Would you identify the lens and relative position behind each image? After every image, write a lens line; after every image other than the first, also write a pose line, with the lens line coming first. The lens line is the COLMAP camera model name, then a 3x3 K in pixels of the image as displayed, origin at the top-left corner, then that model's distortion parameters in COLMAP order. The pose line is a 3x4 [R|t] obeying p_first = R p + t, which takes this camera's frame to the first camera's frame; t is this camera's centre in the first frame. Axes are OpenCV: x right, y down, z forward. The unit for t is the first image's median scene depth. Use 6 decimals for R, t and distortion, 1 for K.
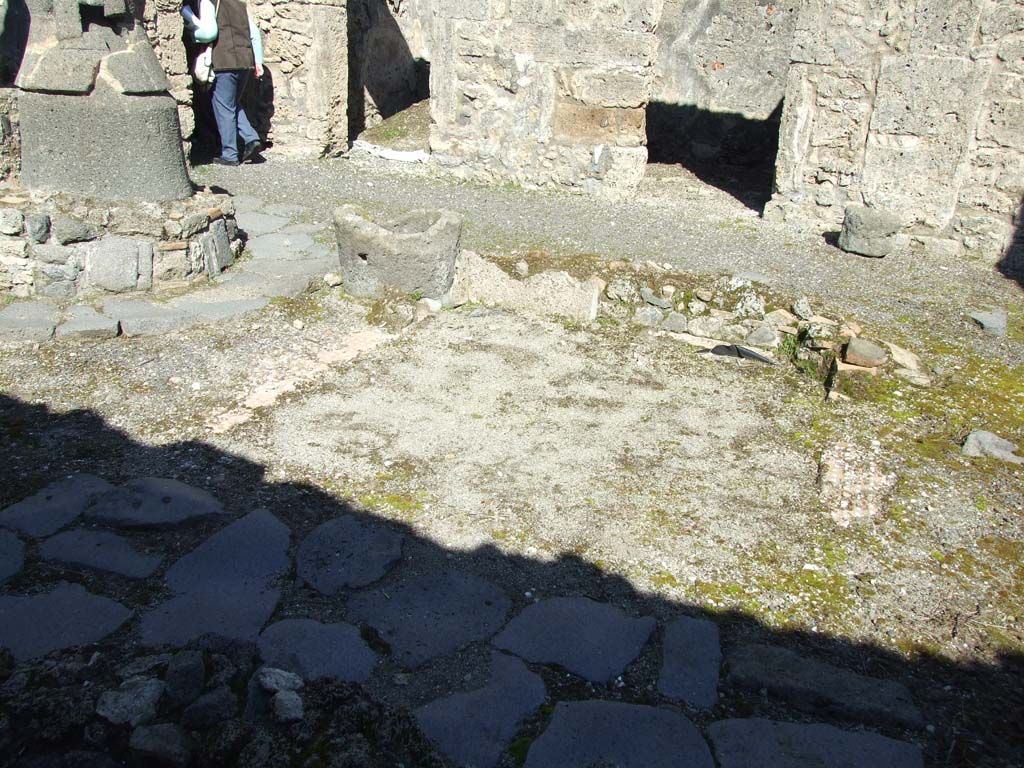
lens RADIAL K [[814.9, 0, 517.8], [0, 814.9, 367.9], [0, 0, 1]] dist [-0.067952, 0.064551]
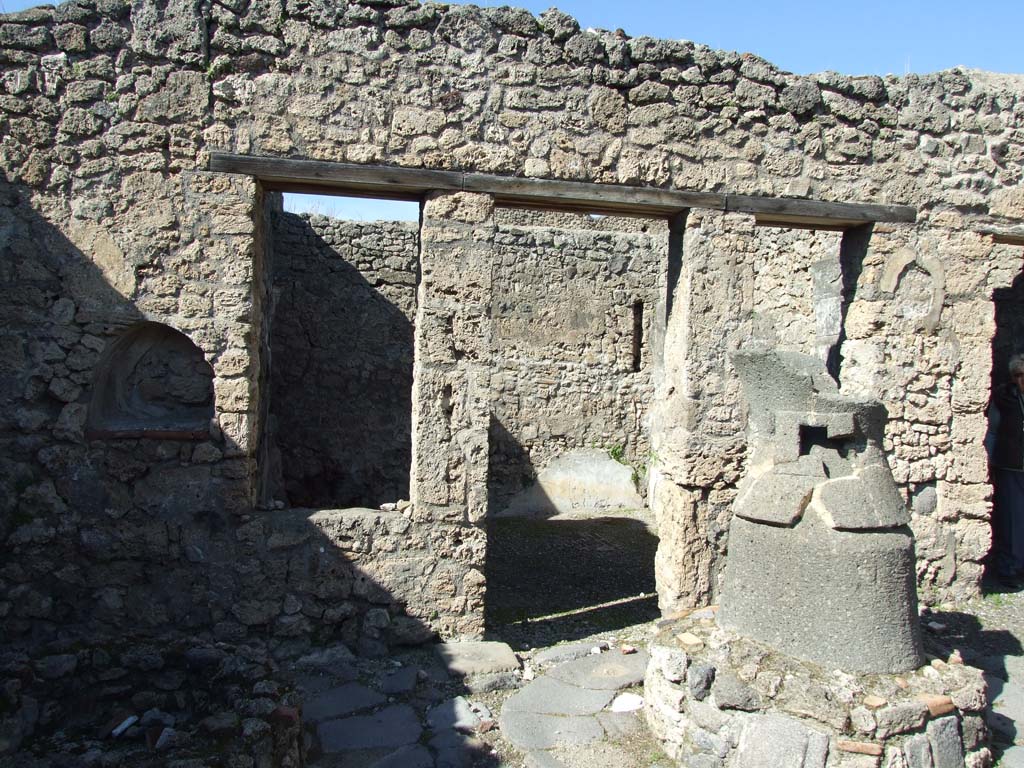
lens RADIAL K [[814.9, 0, 517.8], [0, 814.9, 367.9], [0, 0, 1]] dist [-0.067952, 0.064551]
pose [[0.554685, -0.063991, -0.829596, 0.005906], [-0.298585, 0.915323, -0.270244, -0.179626], [0.776641, 0.397605, 0.488609, 0.305544]]
